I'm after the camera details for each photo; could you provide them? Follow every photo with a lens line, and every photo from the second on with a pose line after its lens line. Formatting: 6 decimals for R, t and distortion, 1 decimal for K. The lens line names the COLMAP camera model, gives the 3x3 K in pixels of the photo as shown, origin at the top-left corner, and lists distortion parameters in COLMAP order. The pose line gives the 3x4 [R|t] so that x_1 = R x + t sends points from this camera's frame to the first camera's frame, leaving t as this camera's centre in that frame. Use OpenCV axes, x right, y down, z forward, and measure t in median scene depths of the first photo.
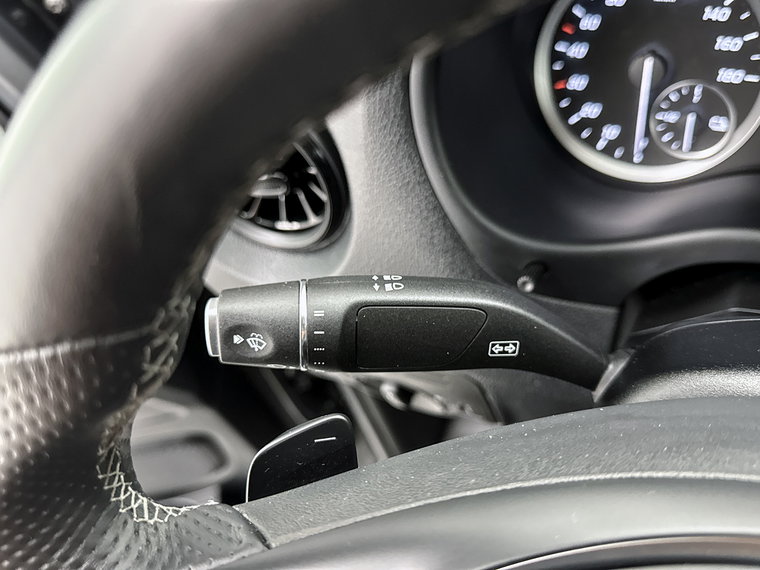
lens RADIAL K [[671.2, 0, 391.2], [0, 671.2, 284.5], [0, 0, 1]] dist [-0.040046, -0.002413]
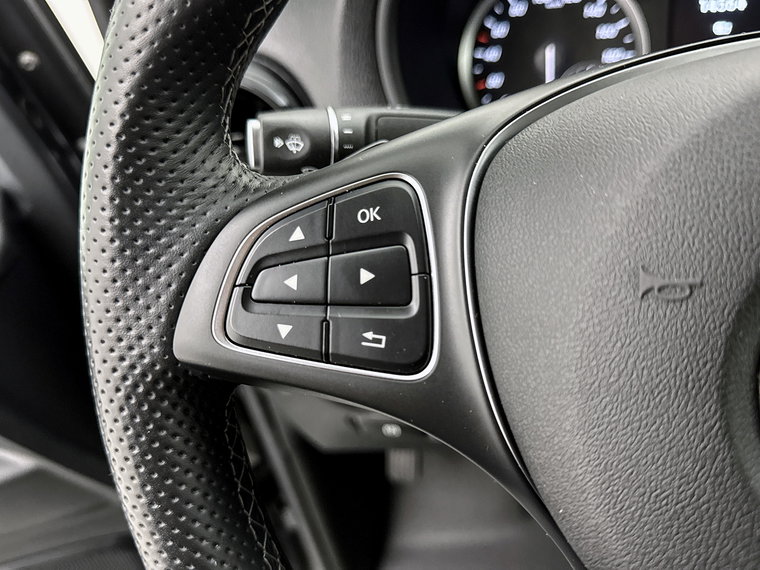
lens RADIAL K [[669.2, 0, 380.0], [0, 669.2, 285.0], [0, 0, 1]] dist [-0.030554, -0.013518]
pose [[0.986669, -0.058072, 0.152028, -0.170784], [0.099406, 0.954701, -0.280473, 0.463323], [-0.128853, 0.291847, 0.947746, -0.043660]]
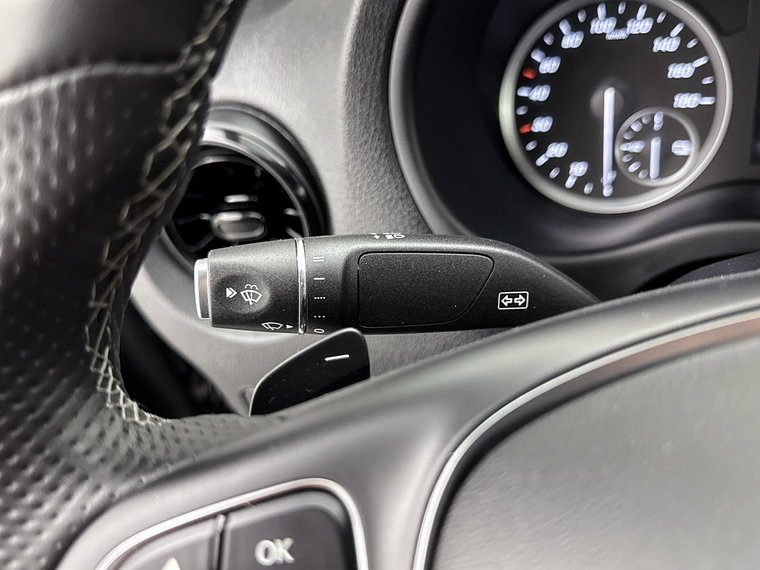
lens RADIAL K [[669.2, 0, 380.0], [0, 669.2, 285.0], [0, 0, 1]] dist [-0.030554, -0.013518]
pose [[0.997612, -0.041265, 0.055382, -0.051564], [0.053005, 0.971531, -0.230908, 0.205196], [-0.044277, 0.233292, 0.971398, 0.064116]]
